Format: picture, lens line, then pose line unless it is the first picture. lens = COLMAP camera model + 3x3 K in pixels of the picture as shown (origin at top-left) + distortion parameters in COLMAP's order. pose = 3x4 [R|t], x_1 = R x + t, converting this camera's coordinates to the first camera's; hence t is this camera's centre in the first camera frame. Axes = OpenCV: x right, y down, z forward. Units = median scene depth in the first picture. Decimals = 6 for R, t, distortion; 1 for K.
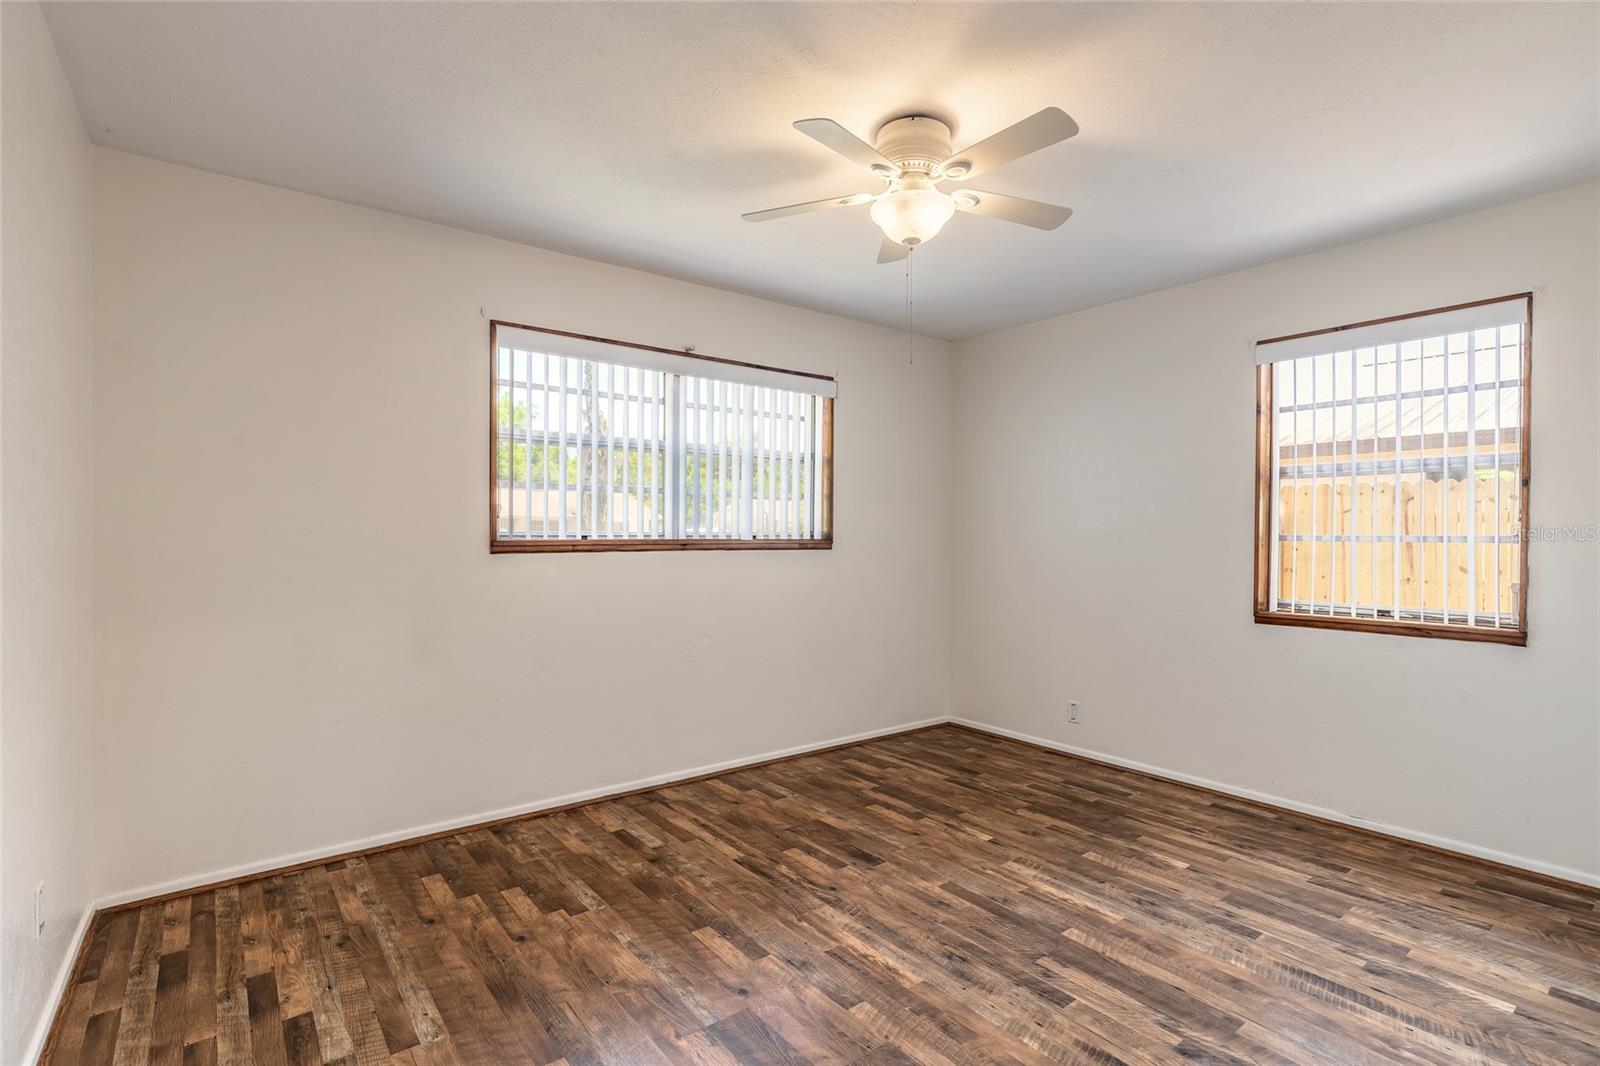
lens RADIAL K [[755.6, 0, 794.9], [0, 755.6, 528.9], [0, 0, 1]] dist [0.000581, 0.000029]
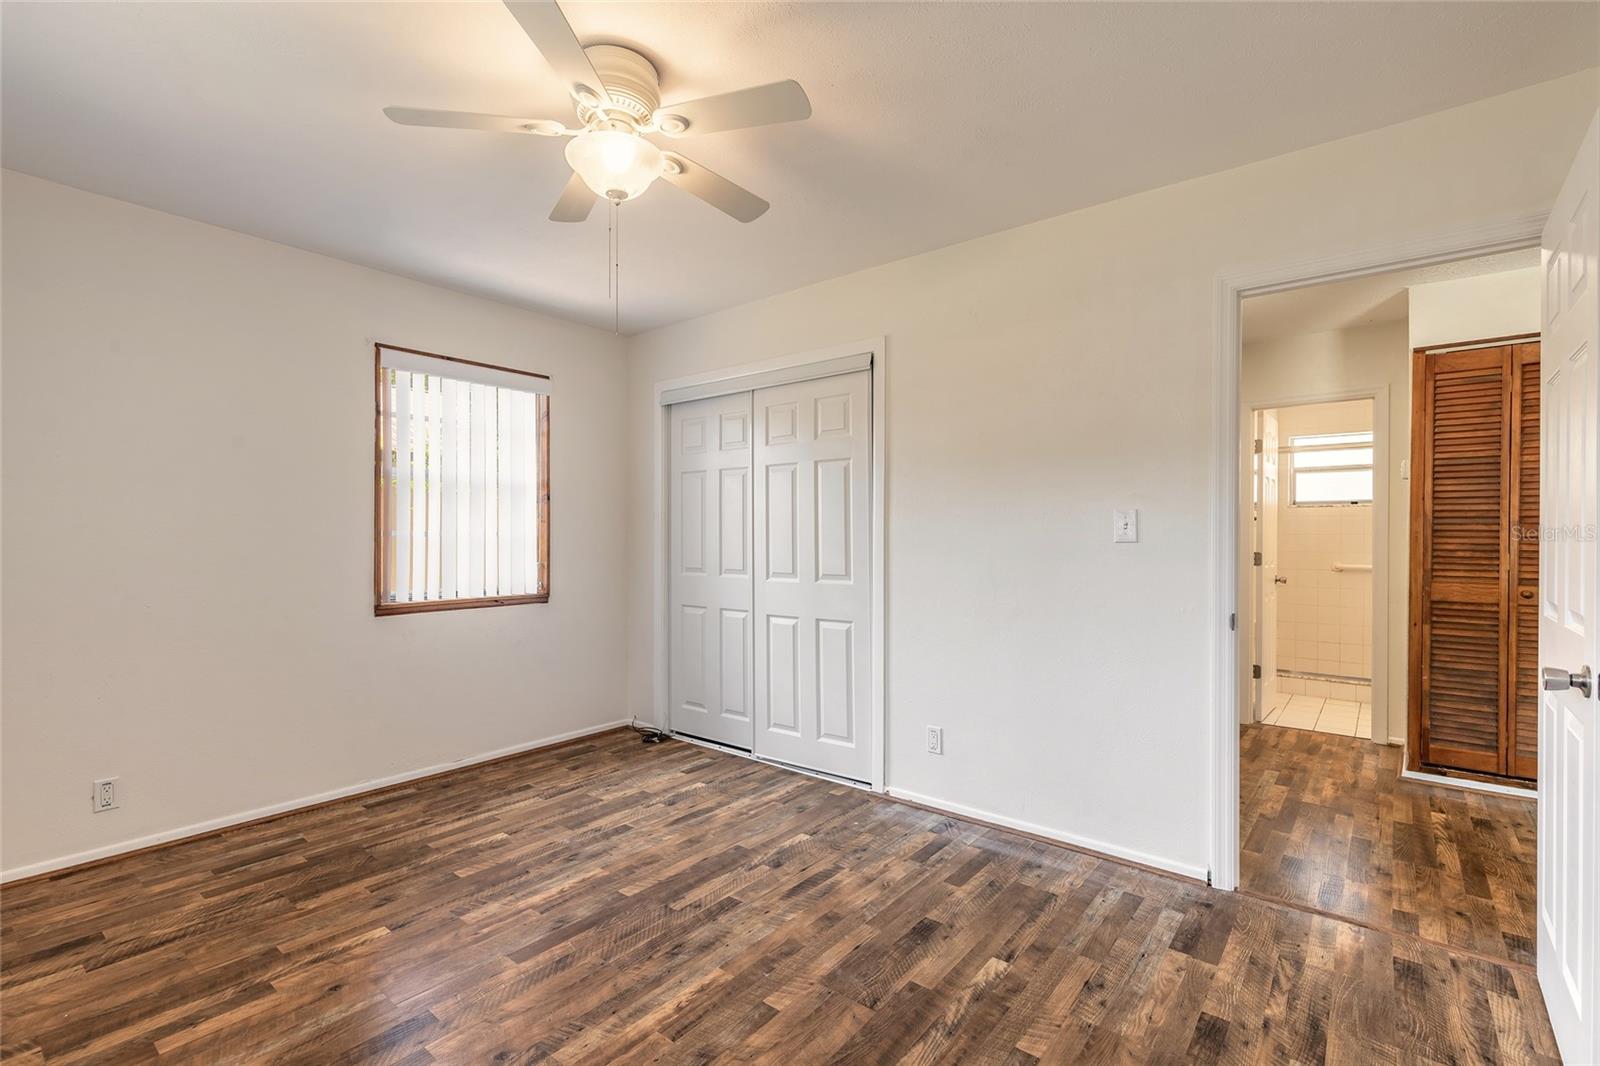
lens RADIAL K [[719.9, 0, 793.5], [0, 719.9, 538.7], [0, 0, 1]] dist [0.010939, -0.002440]
pose [[-0.229231, -0.010107, 0.973319, -0.597360], [-0.011528, 0.999904, 0.007668, 0.005214], [-0.973304, -0.009462, -0.229326, 0.843940]]
